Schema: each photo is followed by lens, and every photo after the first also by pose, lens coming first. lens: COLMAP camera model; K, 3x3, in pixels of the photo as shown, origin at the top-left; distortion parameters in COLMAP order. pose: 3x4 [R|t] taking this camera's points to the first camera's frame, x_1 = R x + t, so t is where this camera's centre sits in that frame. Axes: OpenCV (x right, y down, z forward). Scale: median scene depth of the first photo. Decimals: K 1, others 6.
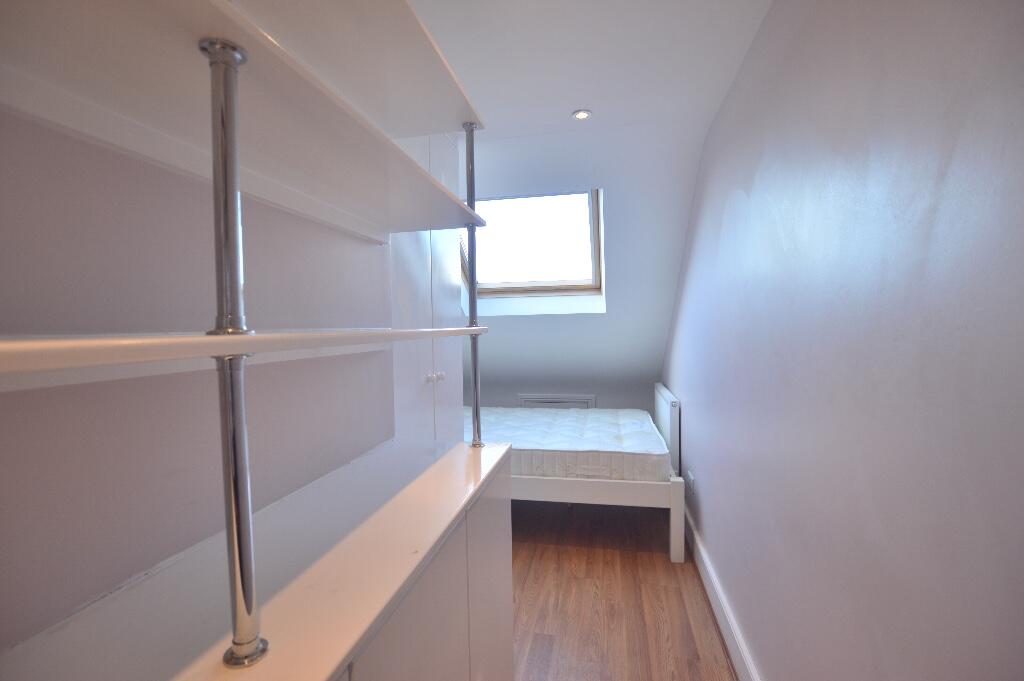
lens RADIAL K [[454.8, 0, 511.3], [0, 454.8, 342.5], [0, 0, 1]] dist [-0.018529, -0.000160]
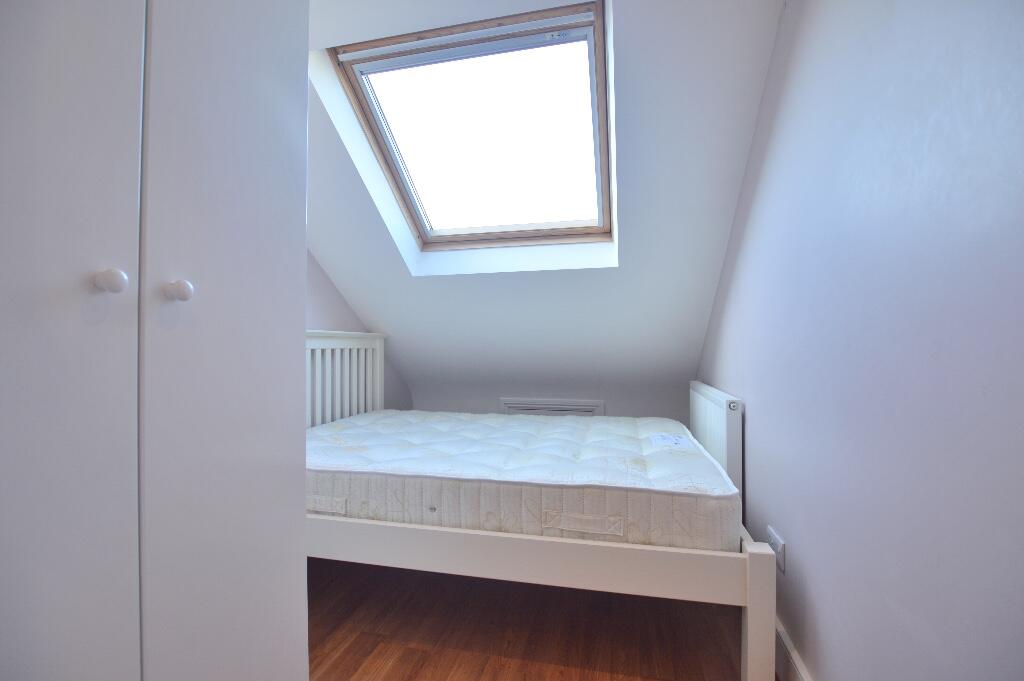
lens RADIAL K [[454.8, 0, 511.3], [0, 454.8, 339.4], [0, 0, 1]] dist [-0.018529, -0.000160]
pose [[0.999448, 0.013631, -0.030296, 0.092669], [-0.014994, 0.998864, -0.045231, 0.086831], [0.029645, 0.045660, 0.998517, 0.429477]]
